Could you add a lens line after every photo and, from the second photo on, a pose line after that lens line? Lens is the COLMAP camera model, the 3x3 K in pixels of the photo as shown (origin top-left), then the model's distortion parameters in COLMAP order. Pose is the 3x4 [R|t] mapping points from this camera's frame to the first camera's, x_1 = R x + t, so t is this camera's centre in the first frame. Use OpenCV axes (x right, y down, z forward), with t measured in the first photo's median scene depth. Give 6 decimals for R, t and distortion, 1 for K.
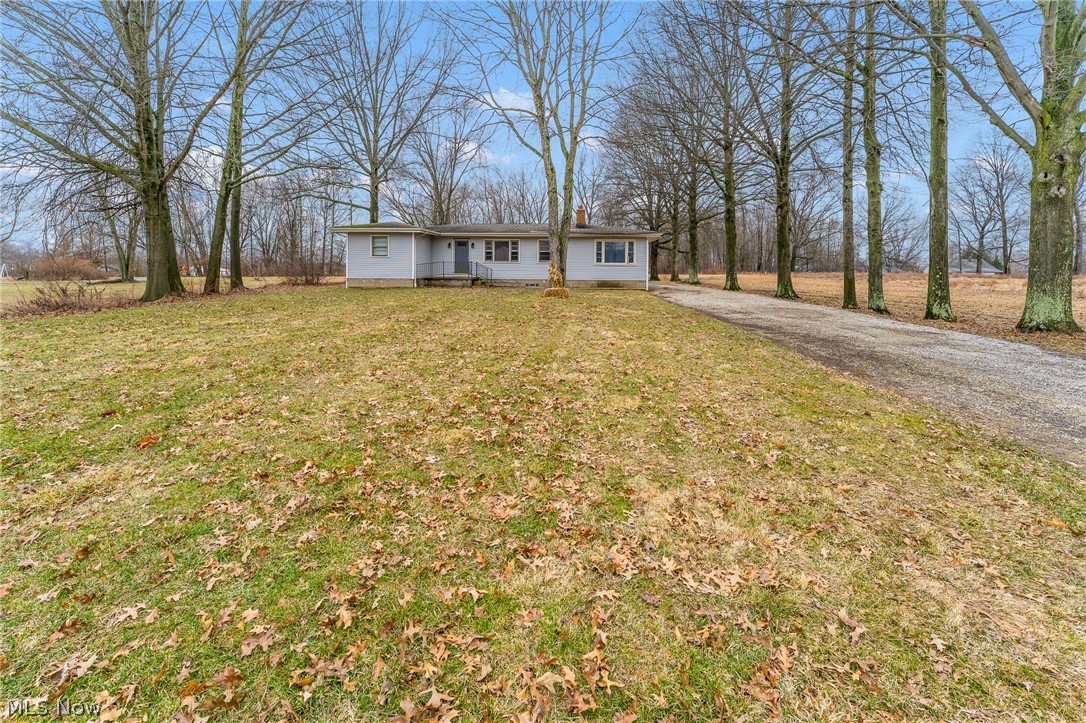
lens RADIAL K [[451.2, 0, 558.7], [0, 451.2, 294.3], [0, 0, 1]] dist [-0.004632, 0.000211]
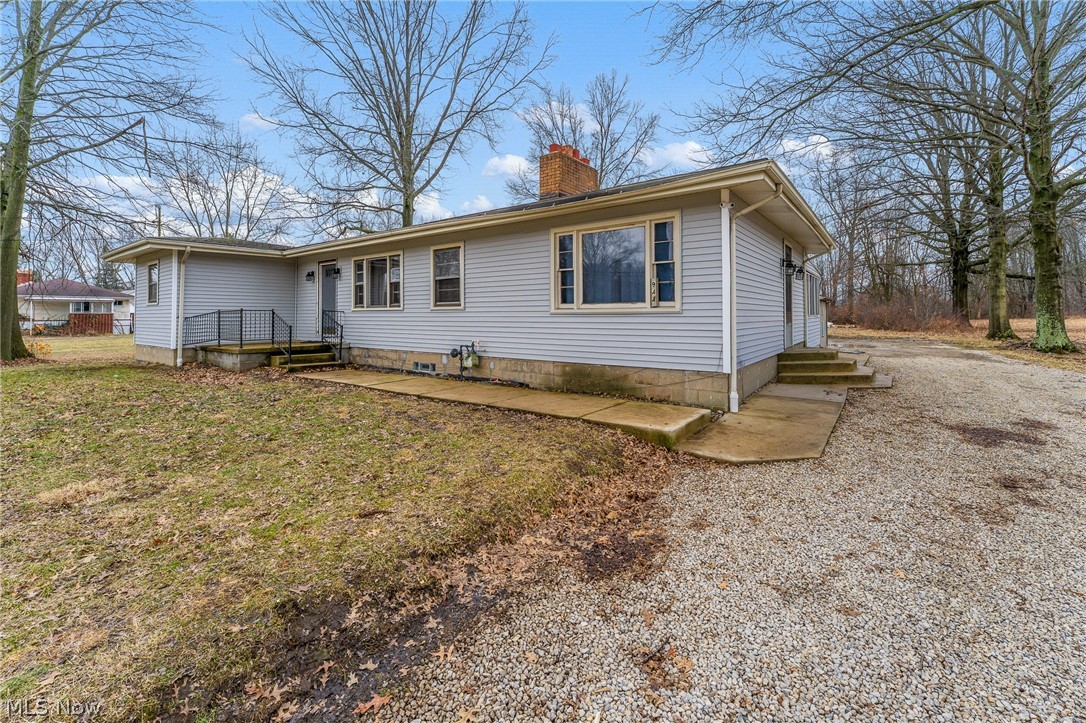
lens RADIAL K [[451.2, 0, 555.1], [0, 451.2, 312.2], [0, 0, 1]] dist [-0.004632, 0.000211]
pose [[0.843720, -0.014668, -0.536584, 0.245138], [-0.012037, 0.998858, -0.046231, -0.050428], [0.536649, 0.045465, 0.842580, 0.734166]]
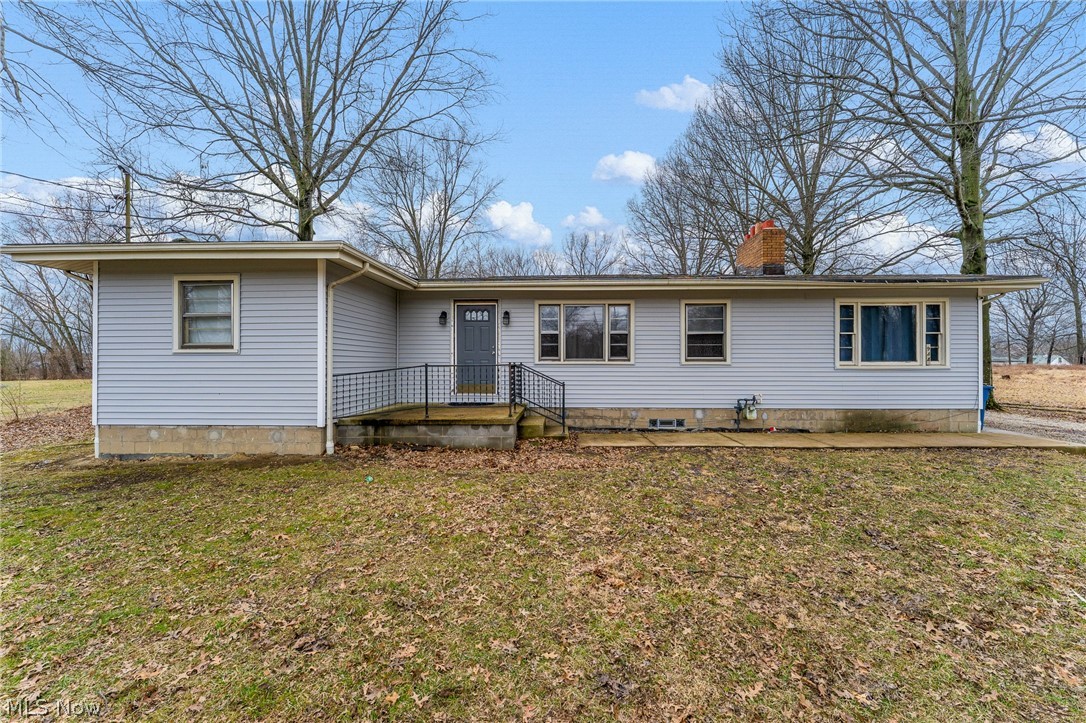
lens RADIAL K [[418.9, 0, 551.2], [0, 418.9, 367.4], [0, 0, 1]] dist [0.003723, 0.000085]
pose [[0.999451, -0.008195, 0.032110, -0.165488], [0.009408, 0.999242, -0.037786, -0.054358], [-0.031776, 0.038067, 0.998770, 0.655788]]
